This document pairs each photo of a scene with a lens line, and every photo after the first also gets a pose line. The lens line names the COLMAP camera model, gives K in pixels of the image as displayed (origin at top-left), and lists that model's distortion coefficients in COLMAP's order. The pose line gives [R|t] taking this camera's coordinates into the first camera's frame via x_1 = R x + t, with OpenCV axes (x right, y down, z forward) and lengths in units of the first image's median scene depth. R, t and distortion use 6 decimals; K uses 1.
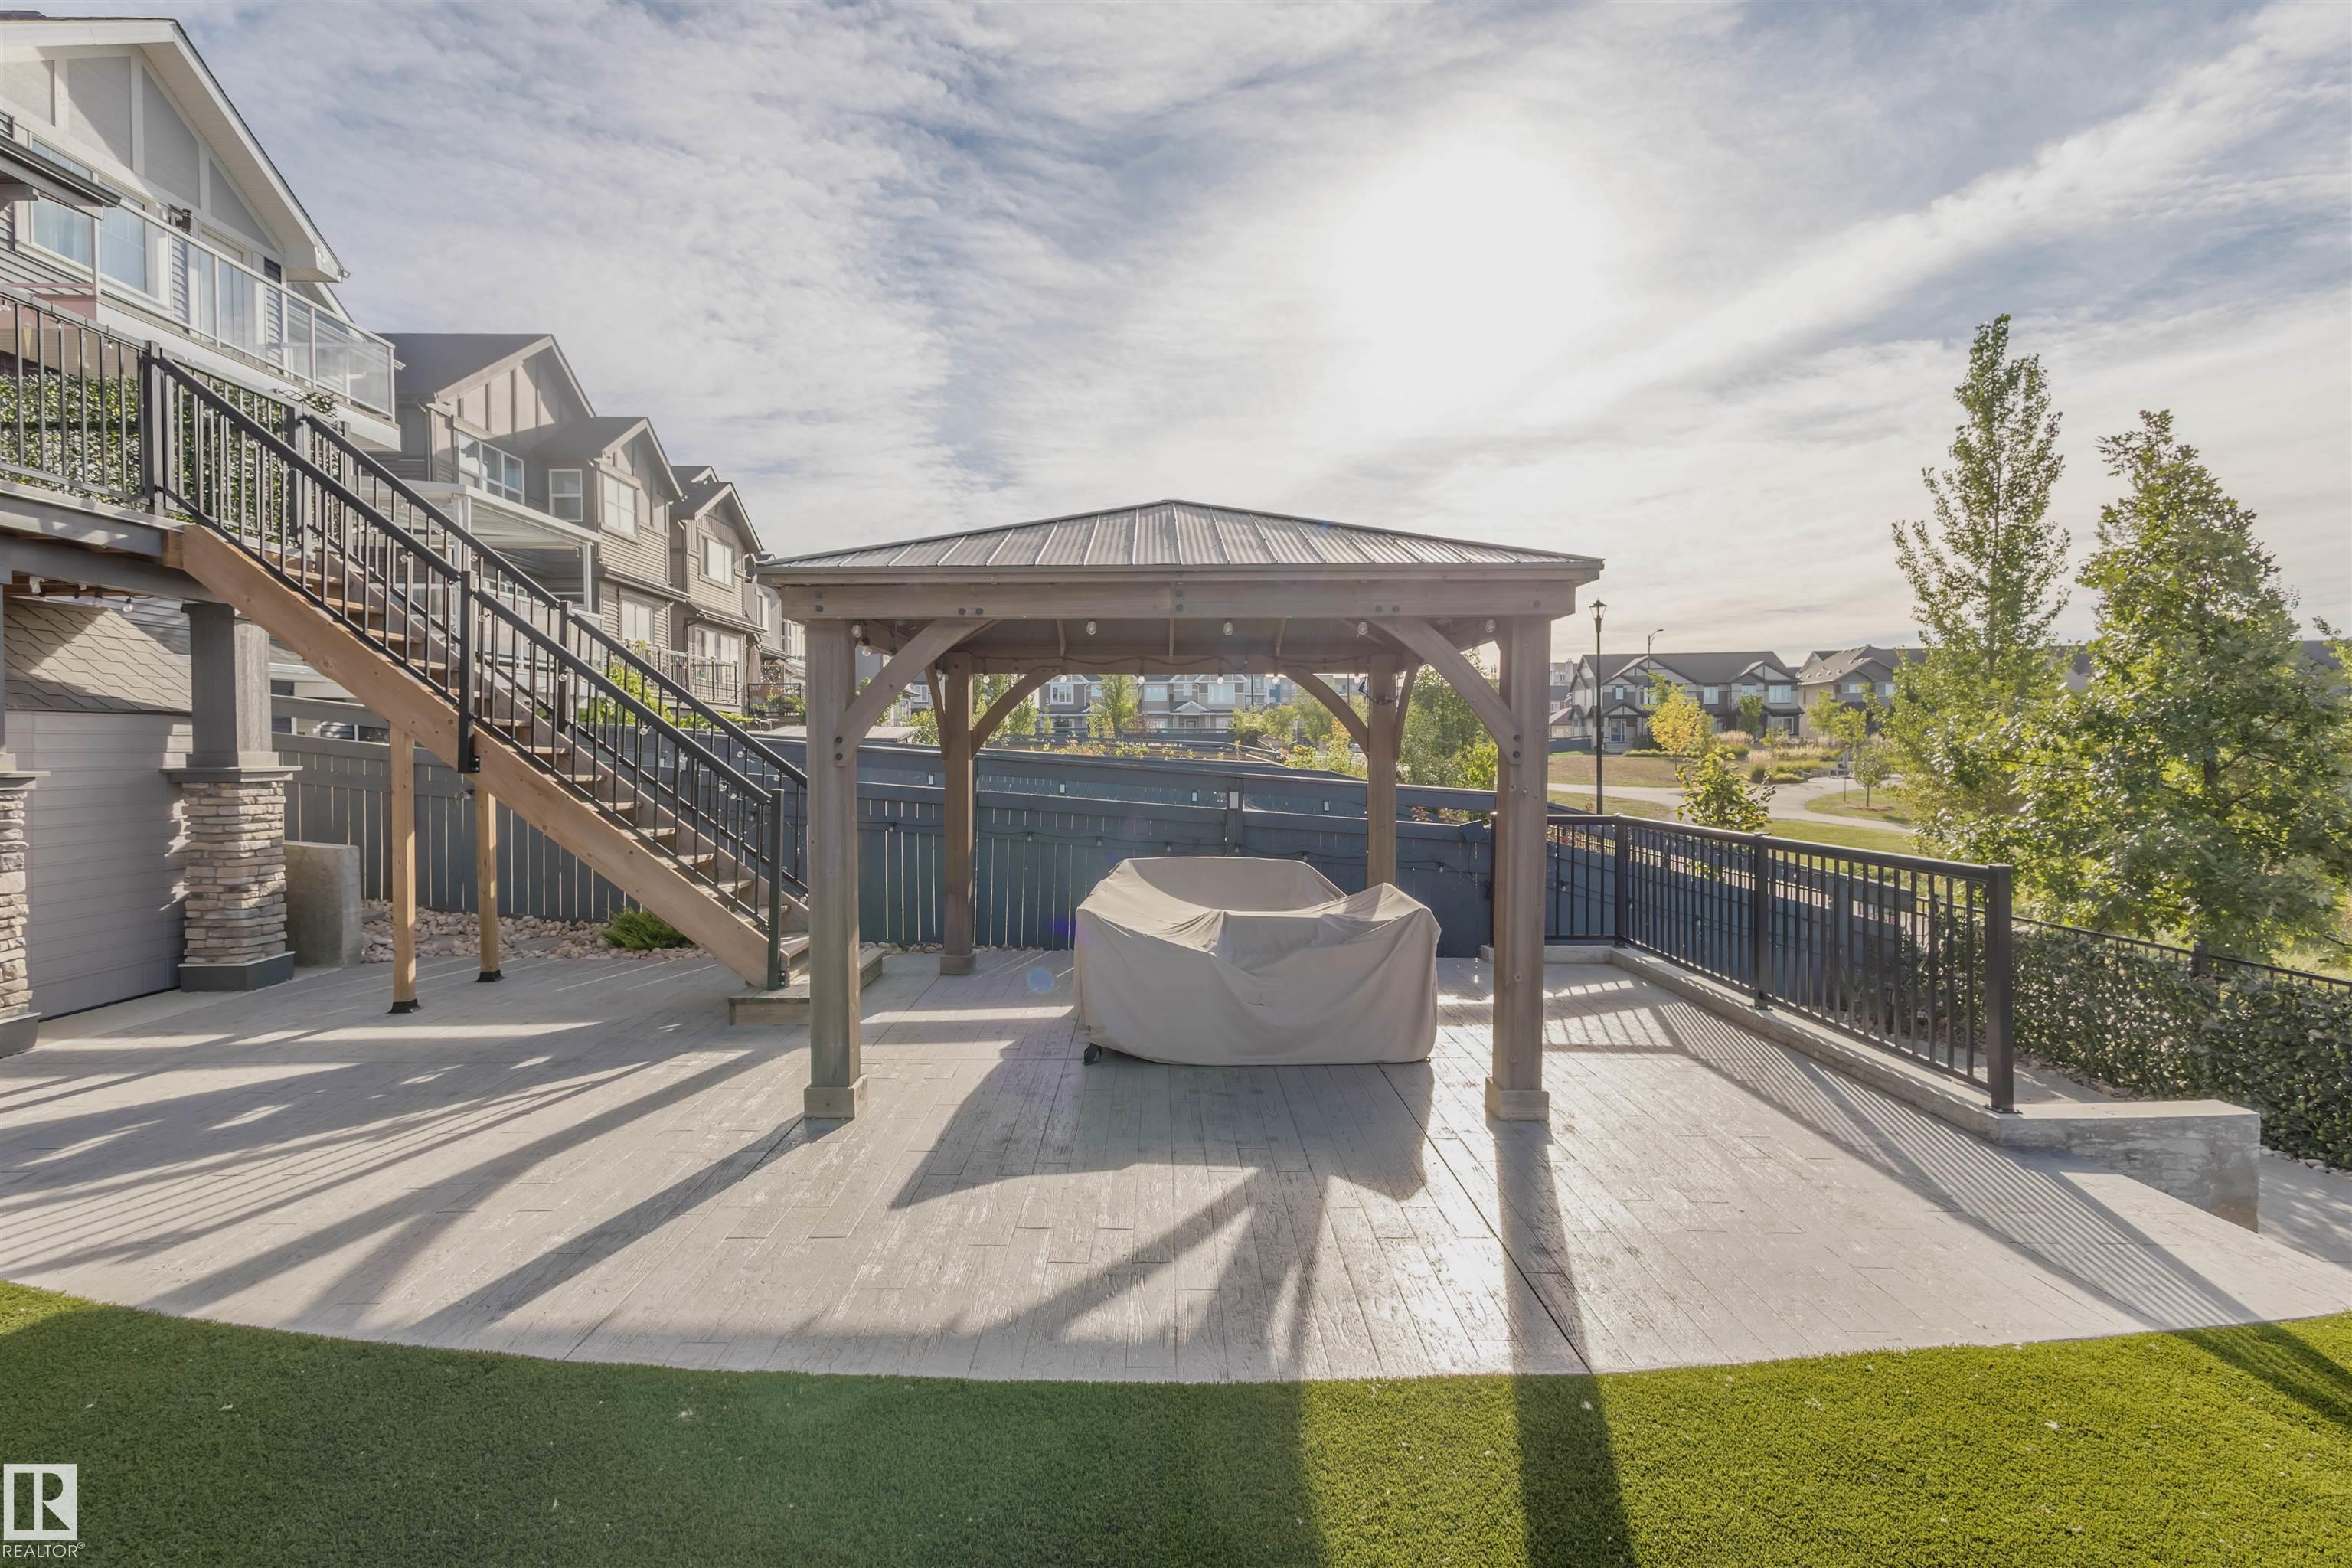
lens RADIAL K [[1082.5, 0, 1182.2], [0, 1082.5, 778.6], [0, 0, 1]] dist [0.004085, -0.001663]
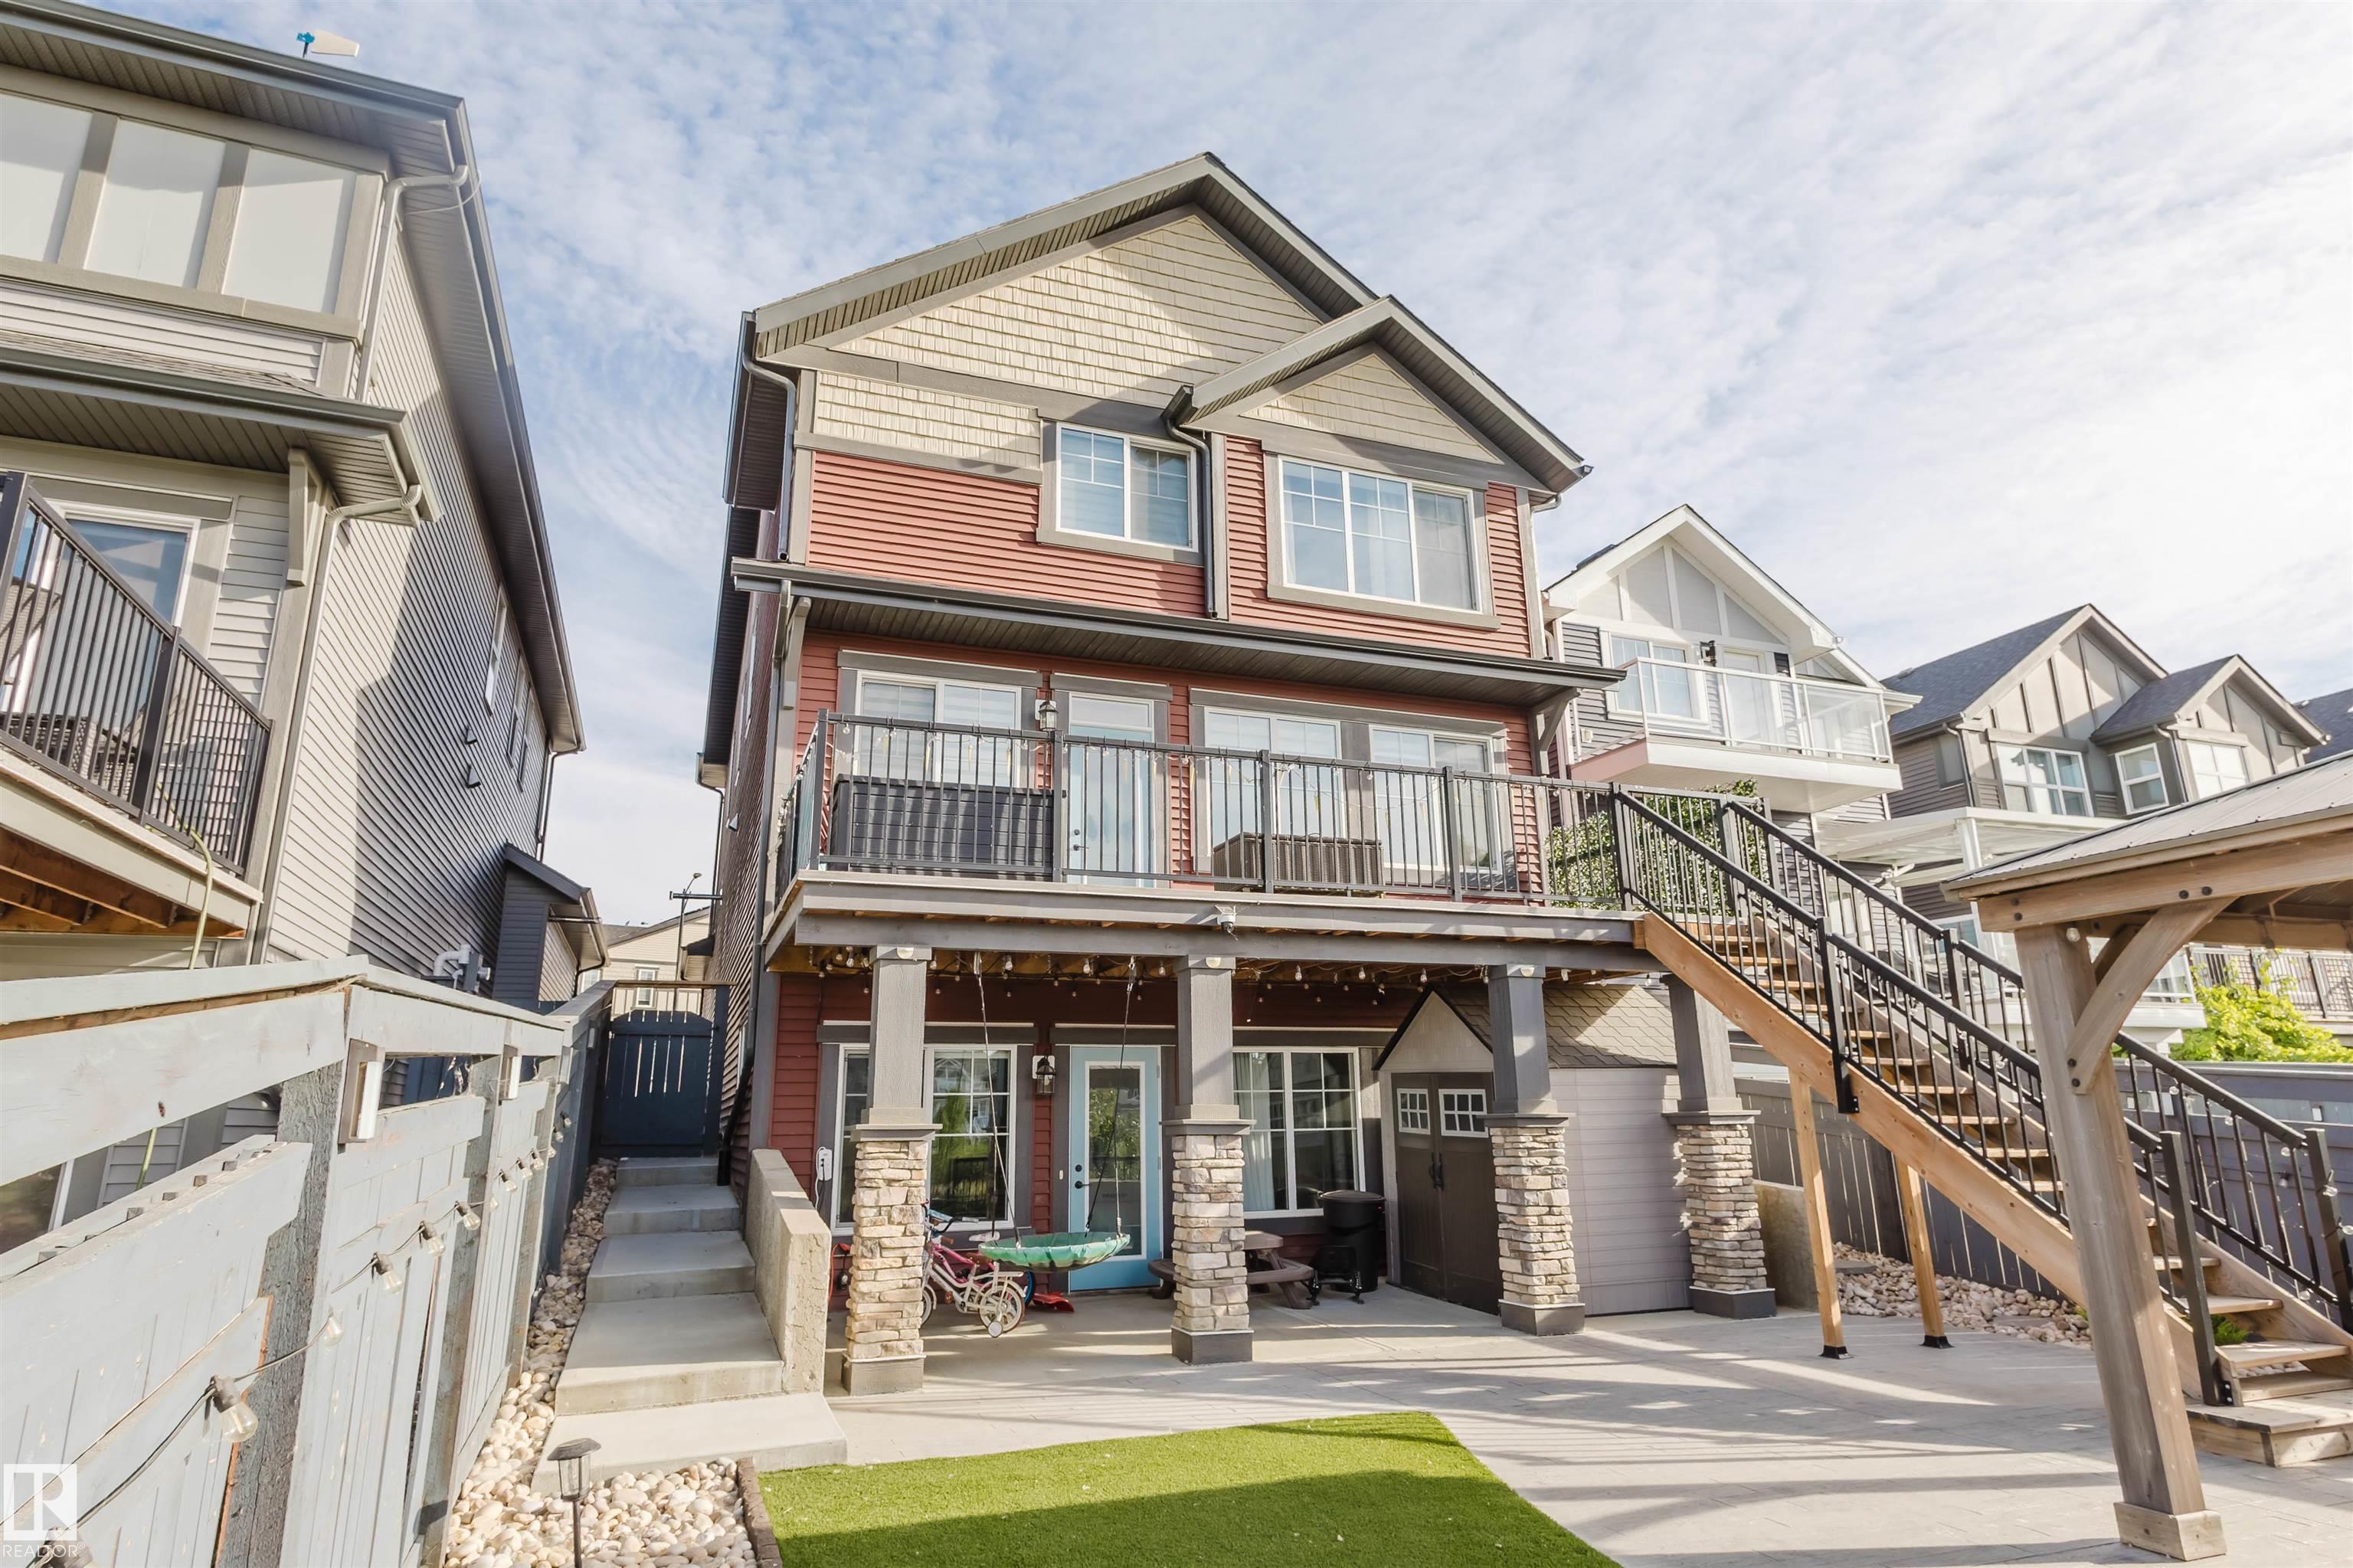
lens RADIAL K [[1245.0, 0, 1136.4], [0, 1245.0, 792.2], [0, 0, 1]] dist [0.006747, 0.000390]
pose [[0.317523, -0.243093, -0.916562, 0.243813], [-0.012250, 0.965449, -0.260303, 0.014723], [0.948171, 0.093880, 0.303575, -0.022204]]
